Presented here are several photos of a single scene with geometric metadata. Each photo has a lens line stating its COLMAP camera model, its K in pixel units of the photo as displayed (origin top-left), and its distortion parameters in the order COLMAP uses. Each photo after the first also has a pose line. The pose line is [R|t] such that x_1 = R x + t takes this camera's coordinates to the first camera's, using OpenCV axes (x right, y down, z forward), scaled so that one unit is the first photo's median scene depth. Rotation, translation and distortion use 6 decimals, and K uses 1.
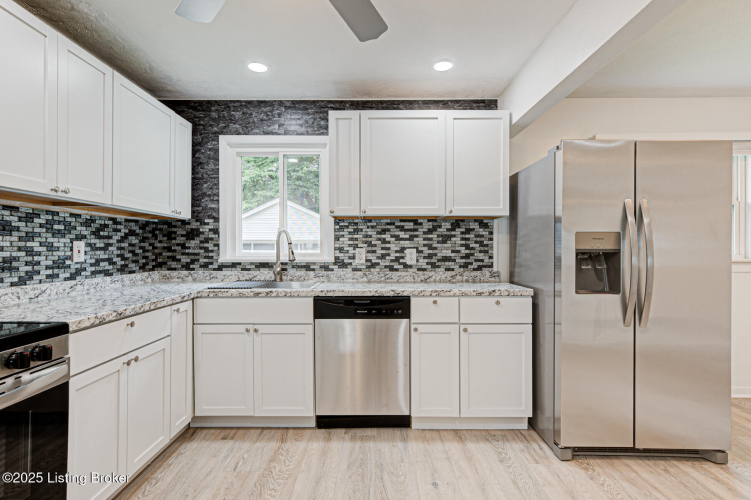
lens RADIAL K [[366.1, 0, 368.8], [0, 366.1, 248.1], [0, 0, 1]] dist [-0.001298, 0.002049]
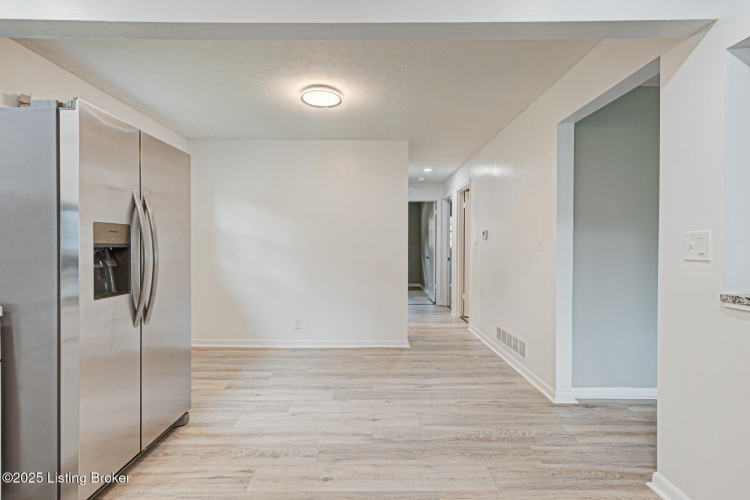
lens RADIAL K [[365.6, 0, 371.5], [0, 365.6, 246.5], [0, 0, 1]] dist [-0.001298, 0.002049]
pose [[-0.022559, -0.006295, 0.999726, -0.239652], [0.000184, 0.999980, 0.006300, 0.004008], [-0.999745, 0.000326, -0.022557, 0.419975]]
